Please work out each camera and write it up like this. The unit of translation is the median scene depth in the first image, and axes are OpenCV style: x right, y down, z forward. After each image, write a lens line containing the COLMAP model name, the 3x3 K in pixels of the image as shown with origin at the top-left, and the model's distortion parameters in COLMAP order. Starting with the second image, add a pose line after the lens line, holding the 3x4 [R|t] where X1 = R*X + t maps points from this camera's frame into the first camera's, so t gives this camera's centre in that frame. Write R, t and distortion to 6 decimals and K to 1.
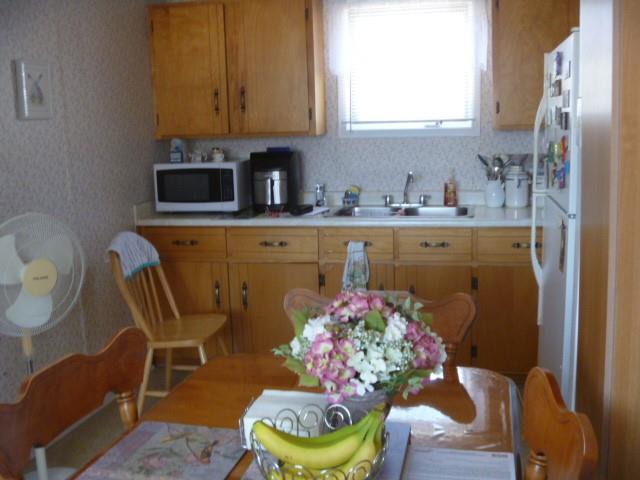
lens RADIAL K [[672.2, 0, 320.0], [0, 672.2, 240.0], [0, 0, 1]] dist [-0.120675, 0.084278]
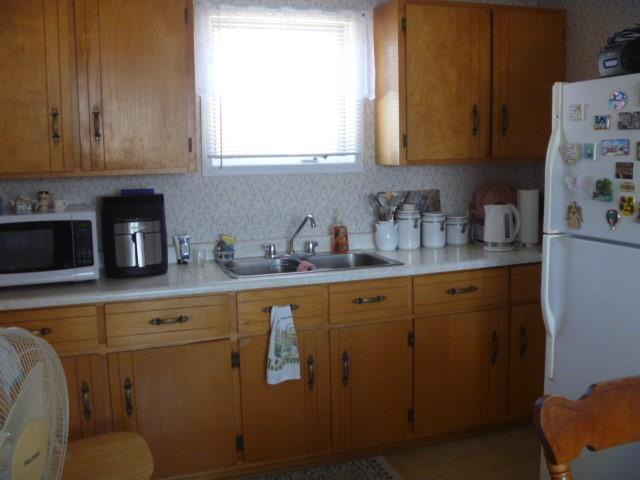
lens RADIAL K [[672.2, 0, 320.0], [0, 672.2, 240.0], [0, 0, 1]] dist [-0.120675, 0.084278]
pose [[0.842276, -0.056101, 0.536119, -0.299310], [0.086039, 0.995810, -0.030967, -0.042513], [-0.532135, 0.072210, 0.843574, 0.277481]]
